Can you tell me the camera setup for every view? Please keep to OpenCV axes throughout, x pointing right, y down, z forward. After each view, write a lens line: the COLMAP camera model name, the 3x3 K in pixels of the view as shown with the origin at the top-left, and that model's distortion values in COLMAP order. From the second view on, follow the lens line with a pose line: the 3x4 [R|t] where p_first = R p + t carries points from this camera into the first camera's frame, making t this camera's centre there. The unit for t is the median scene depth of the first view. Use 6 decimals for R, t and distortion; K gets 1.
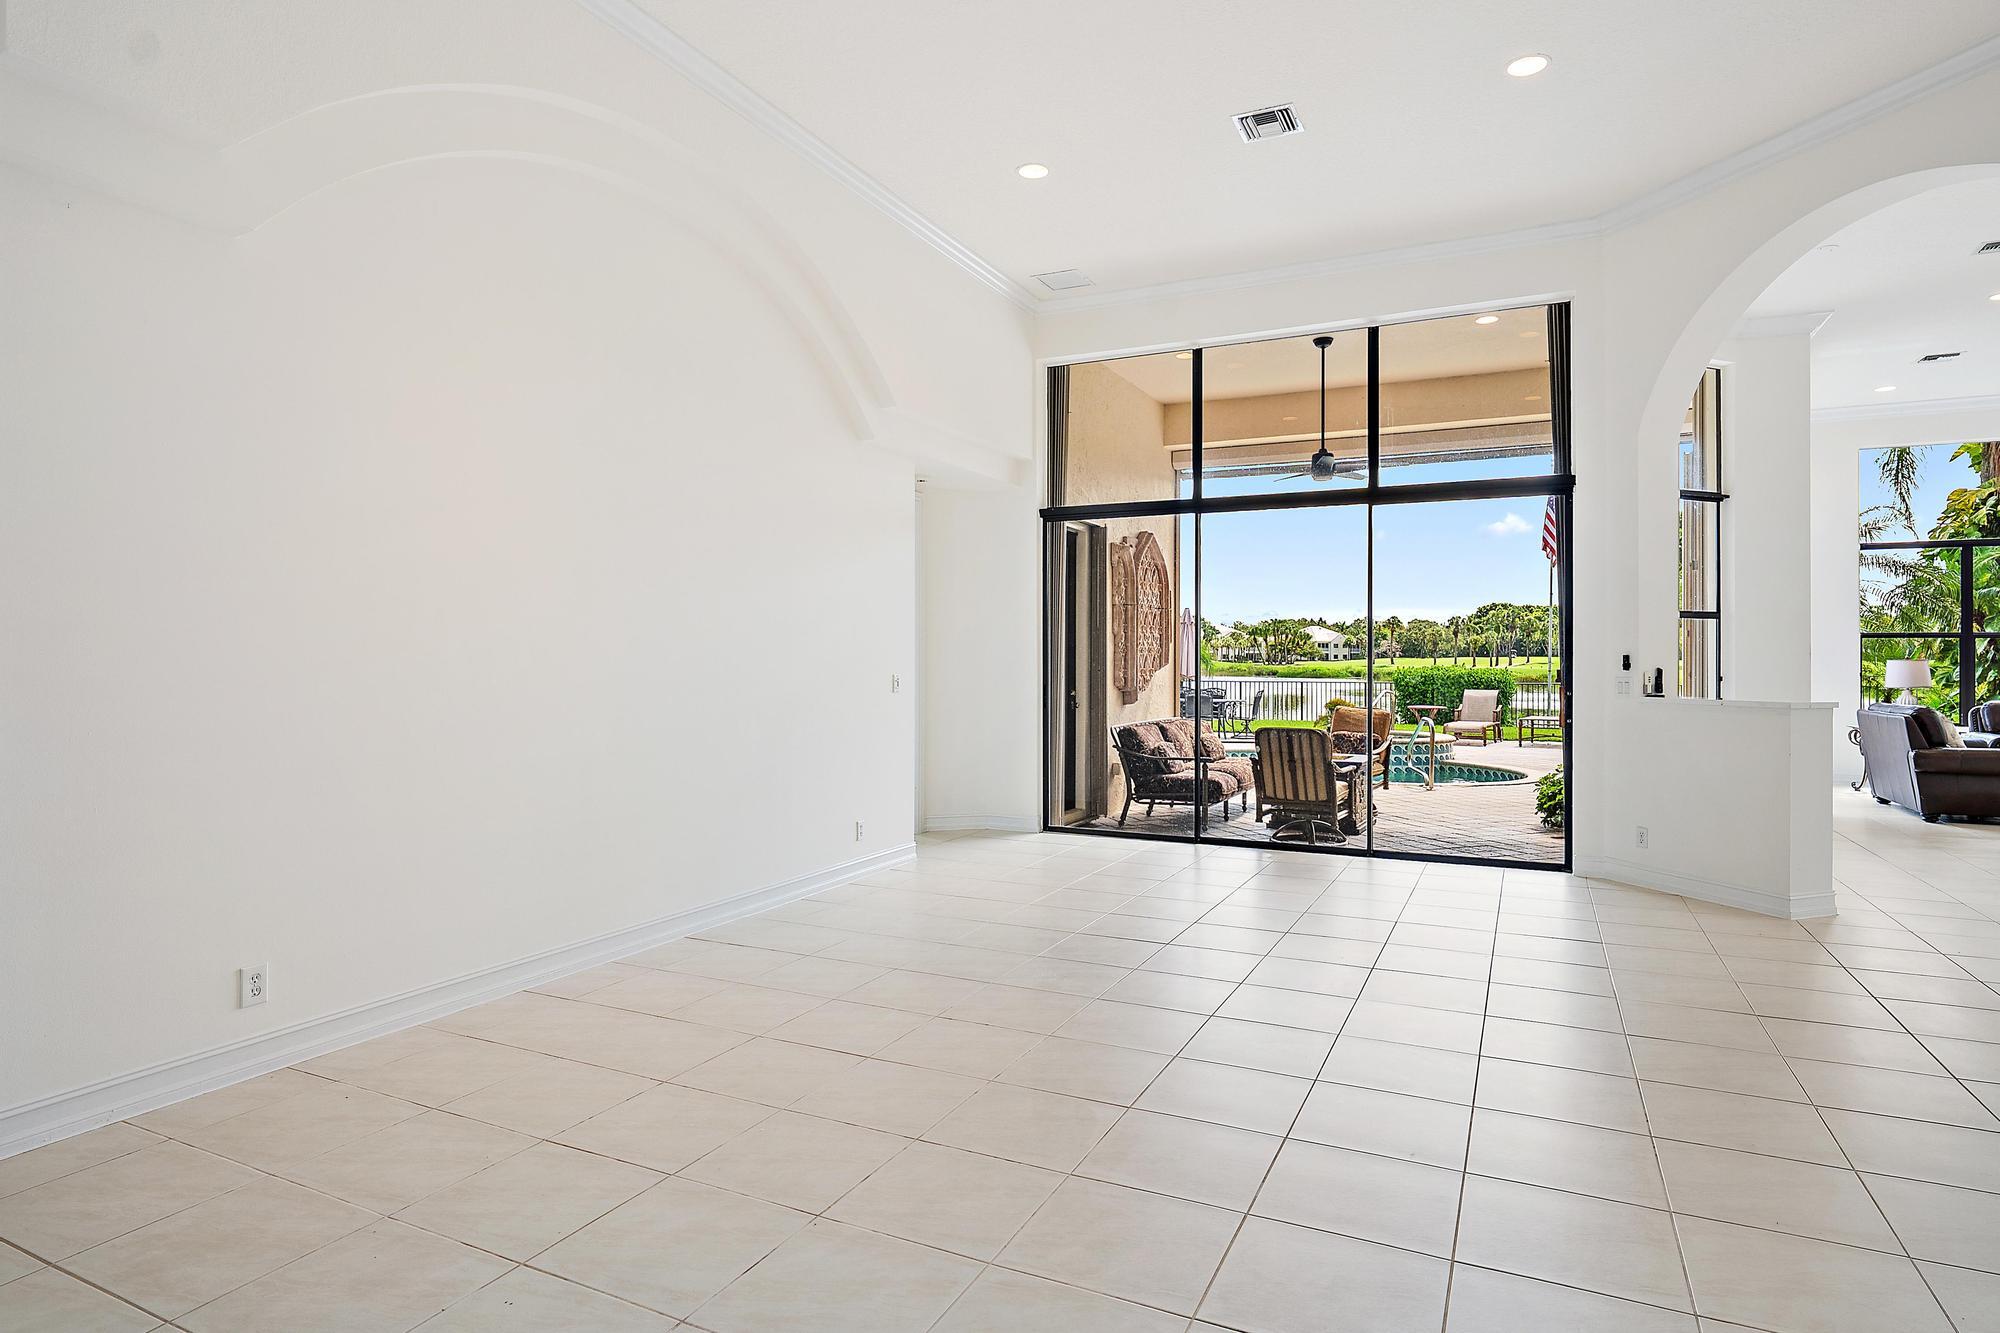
lens RADIAL K [[1081.7, 0, 1004.9], [0, 1081.7, 652.9], [0, 0, 1]] dist [-0.002107, -0.000421]
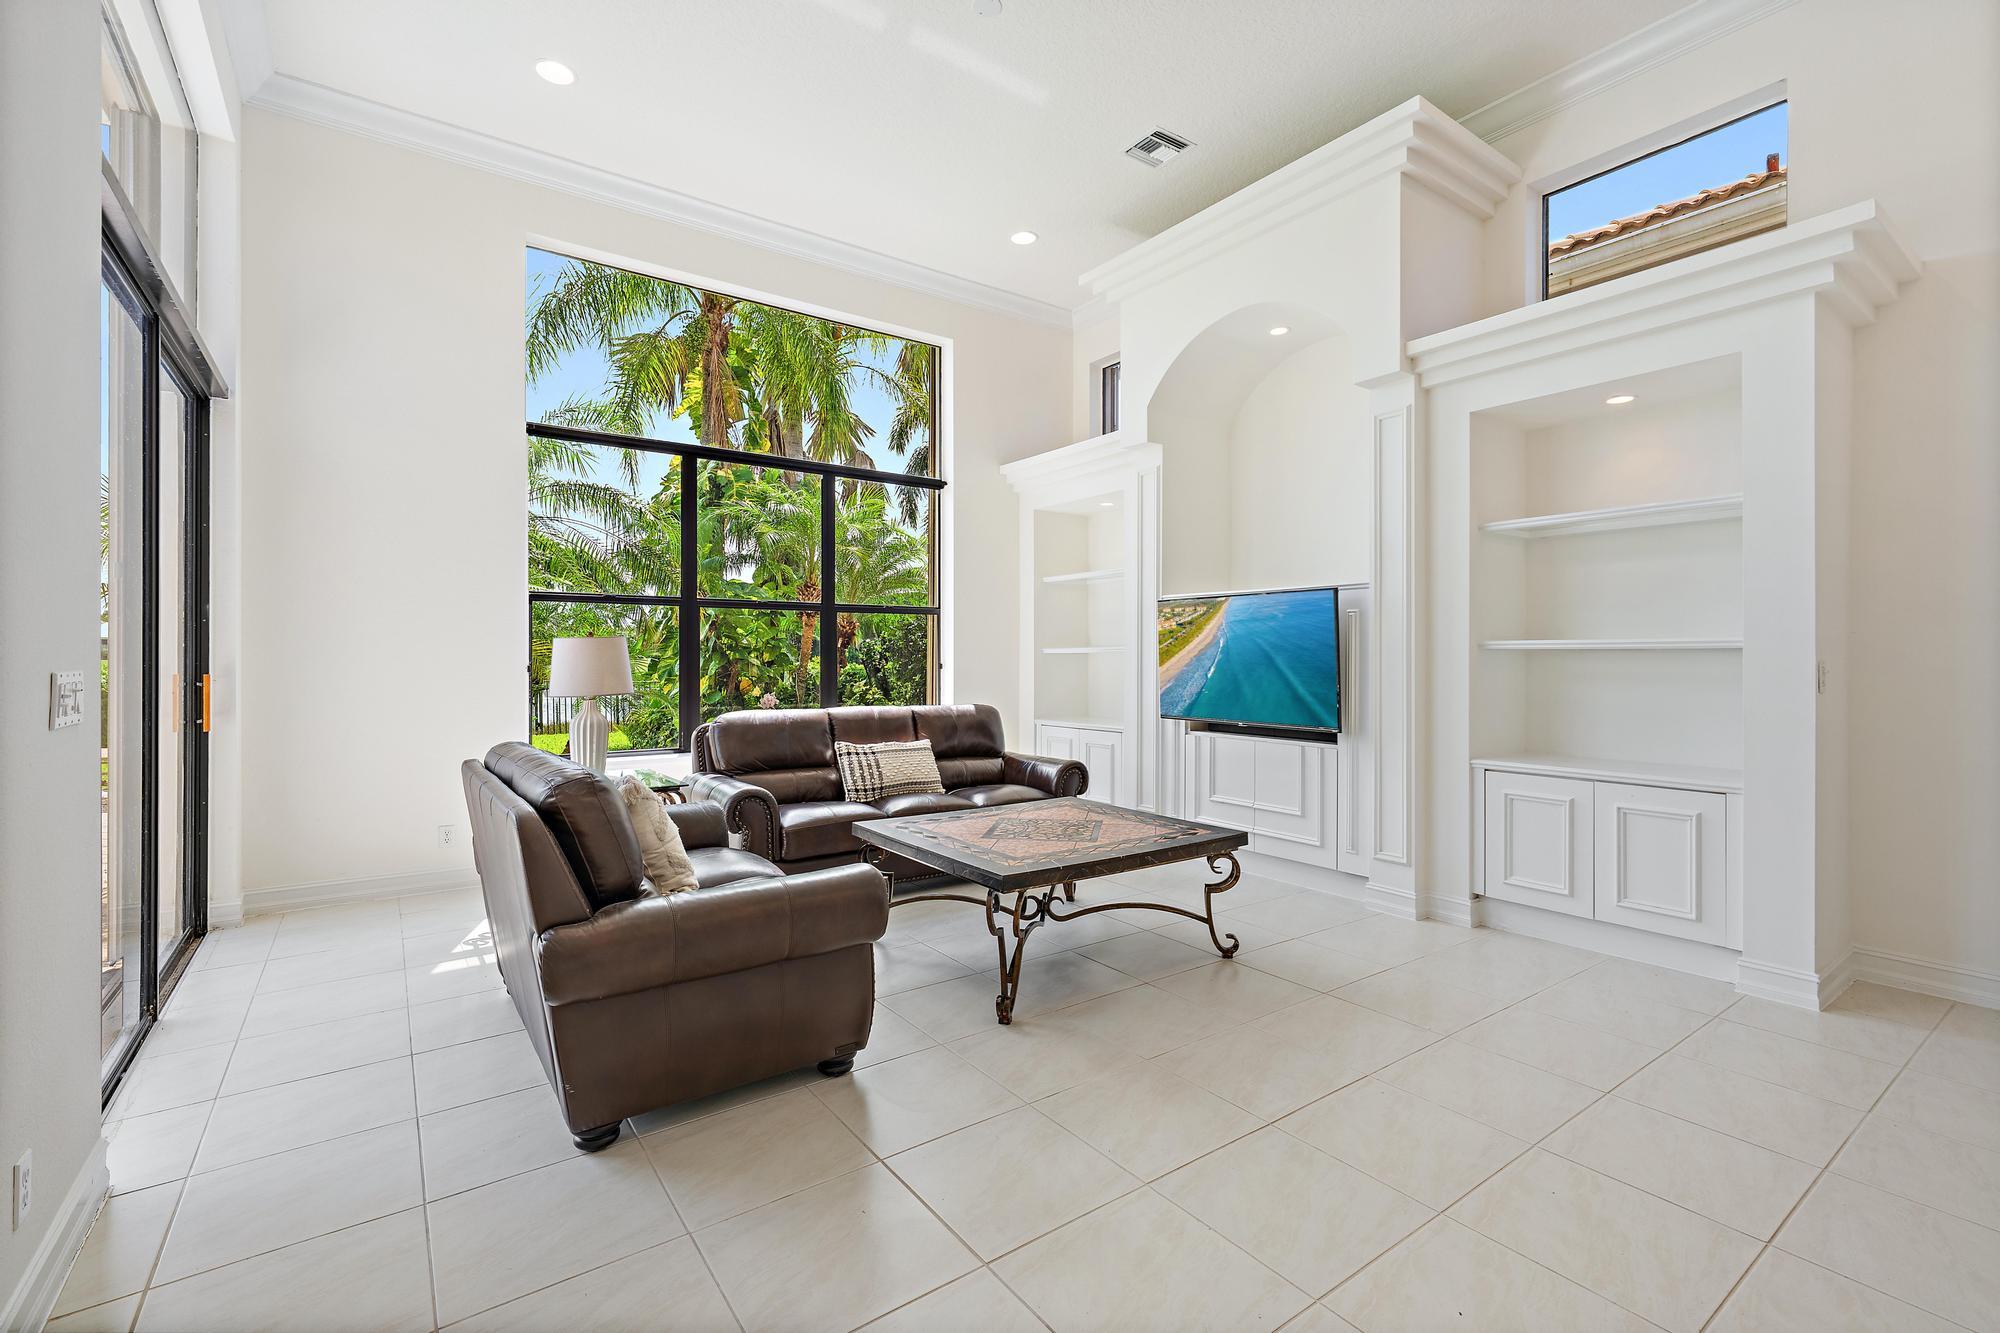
lens RADIAL K [[872.1, 0, 1001.3], [0, 872.1, 654.8], [0, 0, 1]] dist [-0.001929, -0.000115]
pose [[0.477190, 0.000165, 0.878800, 0.334829], [-0.003038, 0.999994, 0.001462, 0.007496], [-0.878795, -0.003367, 0.477188, 0.376476]]
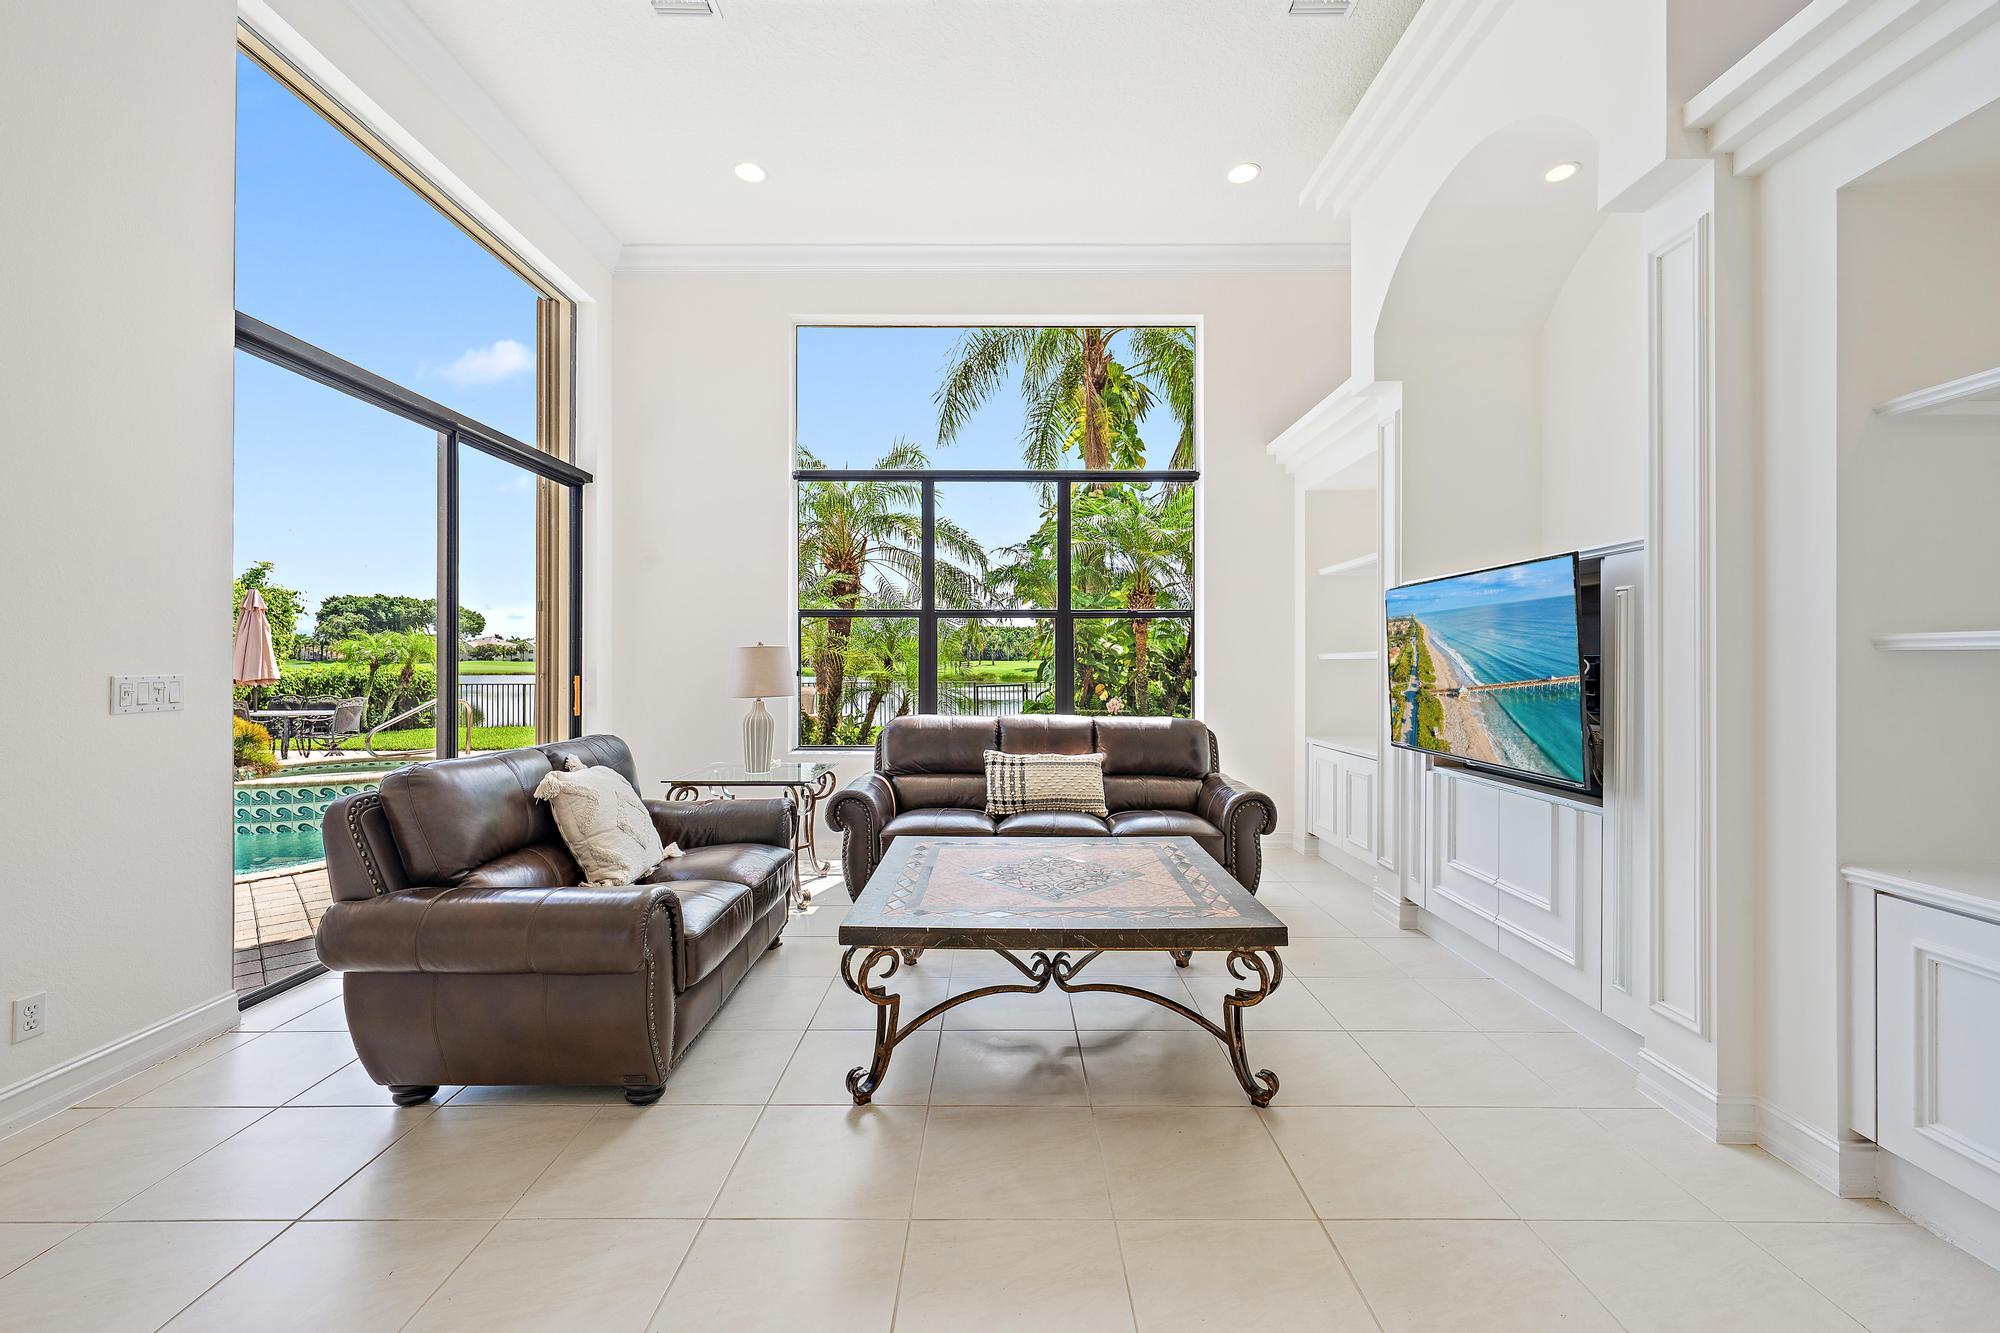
lens RADIAL K [[790.2, 0, 1003.4], [0, 790.2, 659.2], [0, 0, 1]] dist [0.000304, -0.000030]
pose [[0.898255, 0.000271, 0.439474, 0.442654], [-0.000692, 0.999999, 0.000796, 0.007113], [-0.439474, -0.001019, 0.898255, 0.333180]]
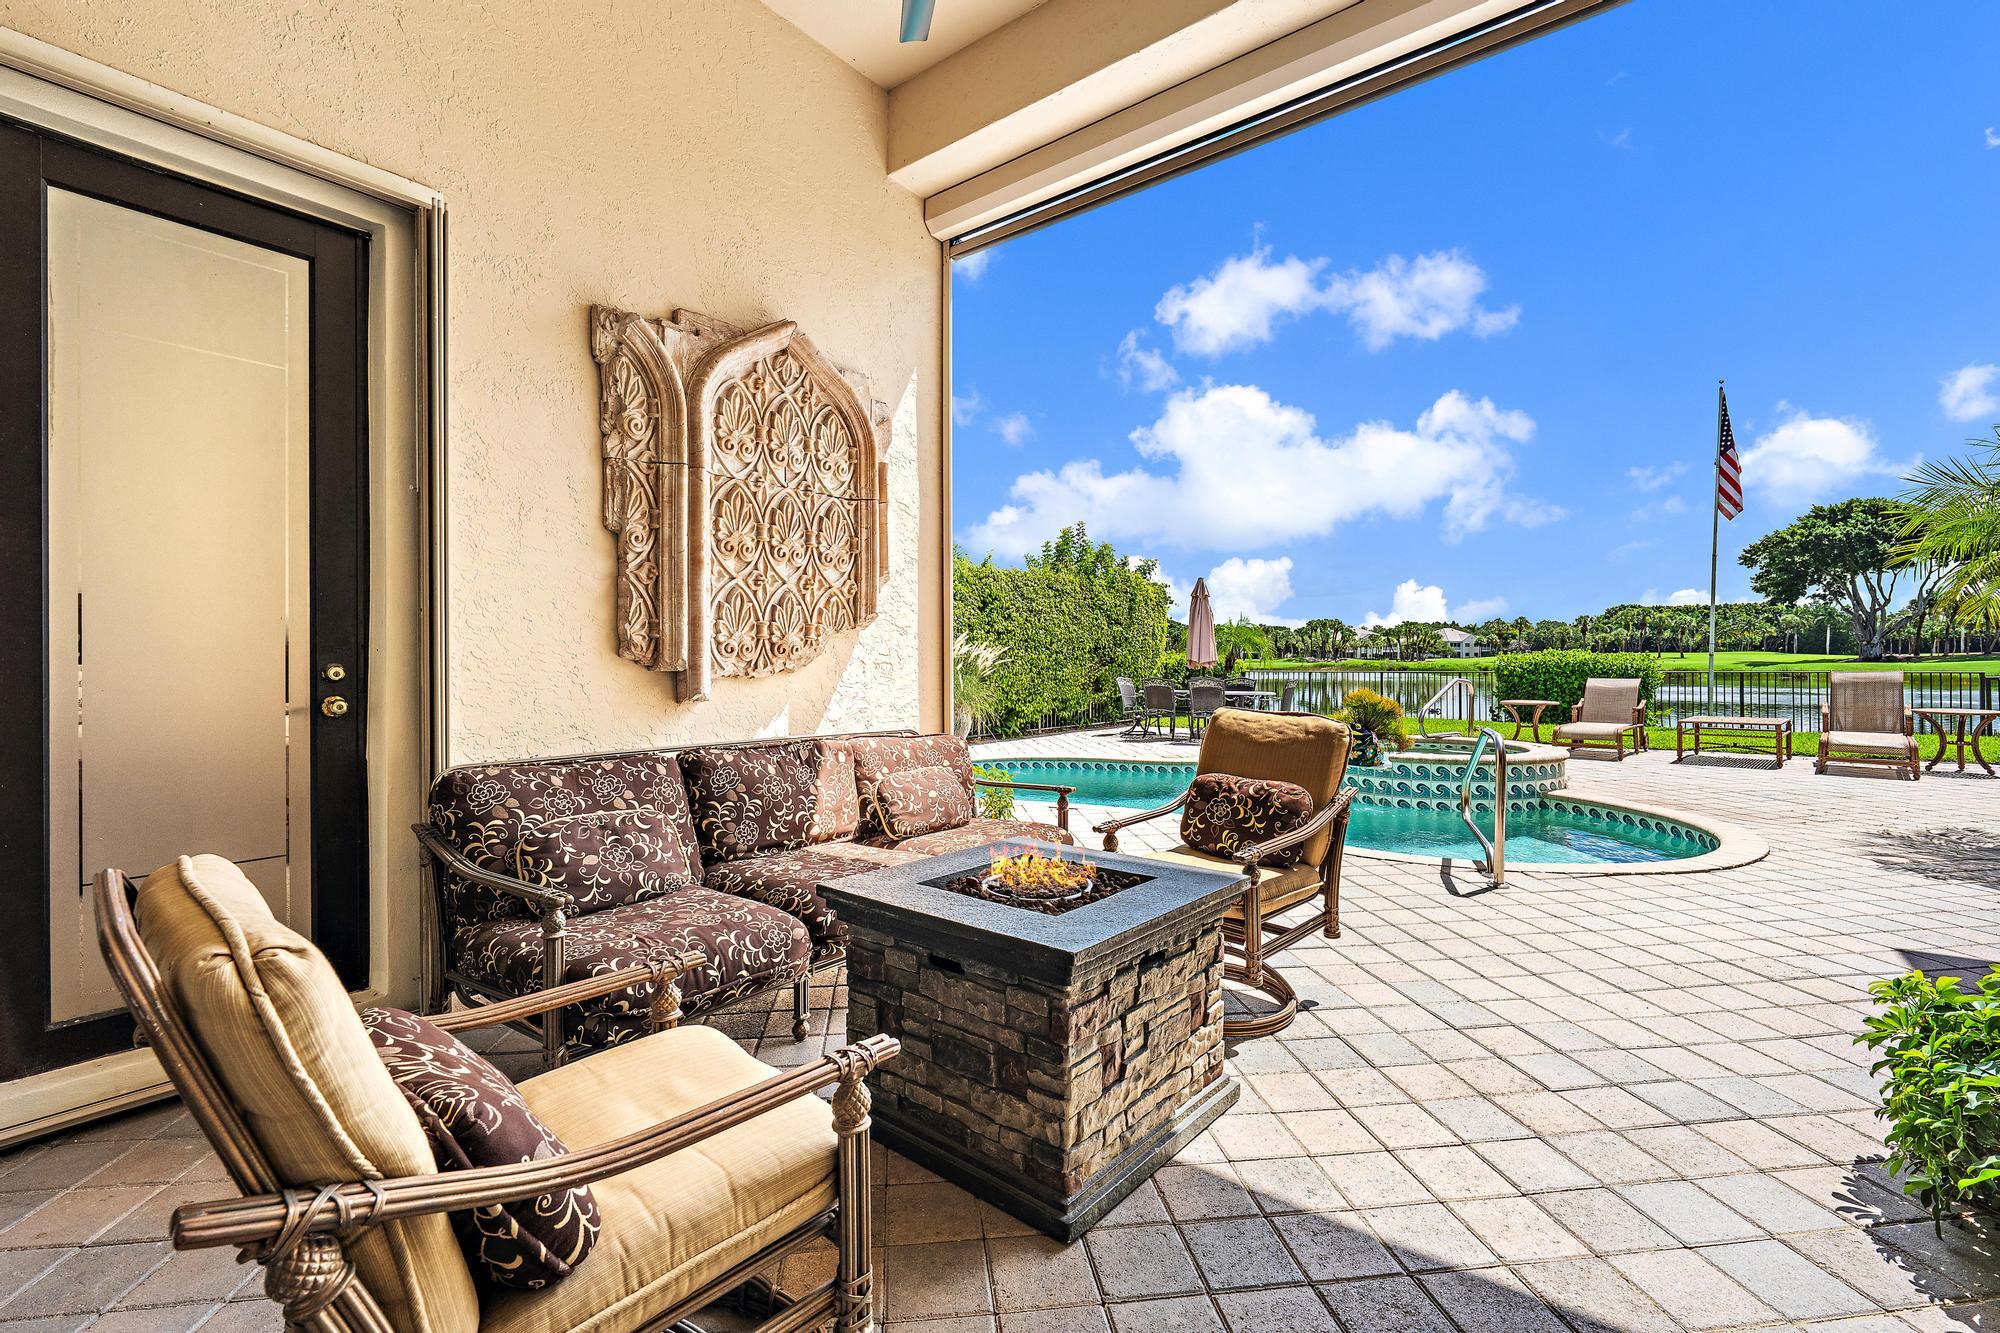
lens RADIAL K [[849.0, 0, 1005.3], [0, 849.0, 657.1], [0, 0, 1]] dist [-0.000398, 0.000619]
pose [[0.979243, -0.008014, -0.202533, 0.173703], [0.008453, 0.999963, 0.001305, 0.017477], [0.202515, -0.002990, 0.979275, 0.398959]]
